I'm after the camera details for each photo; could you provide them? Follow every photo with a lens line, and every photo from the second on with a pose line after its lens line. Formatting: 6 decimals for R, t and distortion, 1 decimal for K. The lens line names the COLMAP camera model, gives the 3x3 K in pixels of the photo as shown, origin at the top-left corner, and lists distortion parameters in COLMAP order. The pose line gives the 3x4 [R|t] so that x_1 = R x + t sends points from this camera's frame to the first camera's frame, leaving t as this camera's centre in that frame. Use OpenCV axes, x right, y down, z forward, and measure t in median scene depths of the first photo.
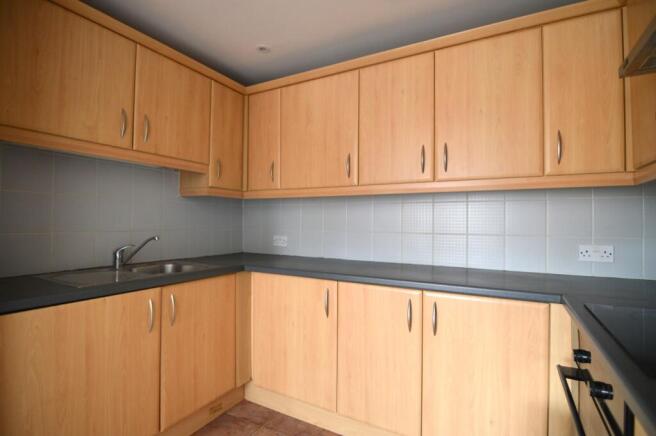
lens RADIAL K [[313.0, 0, 329.4], [0, 313.0, 214.2], [0, 0, 1]] dist [-0.037404, 0.000114]
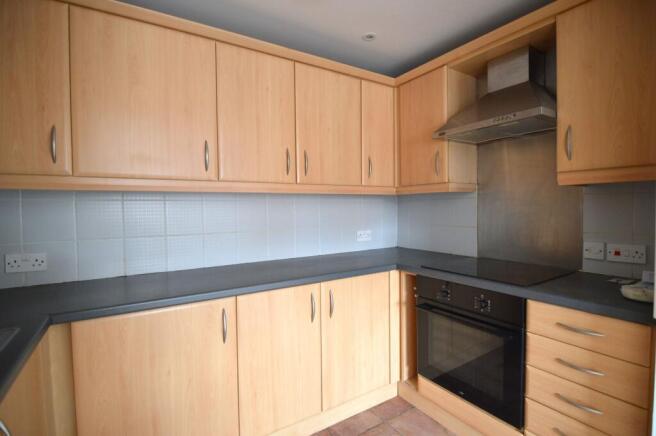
lens RADIAL K [[322.5, 0, 331.4], [0, 322.5, 219.6], [0, 0, 1]] dist [-0.012758, -0.000267]
pose [[0.468833, -0.026923, 0.882876, -0.588116], [0.011296, 0.999636, 0.024485, -0.005917], [-0.883214, -0.001507, 0.468967, 0.354153]]
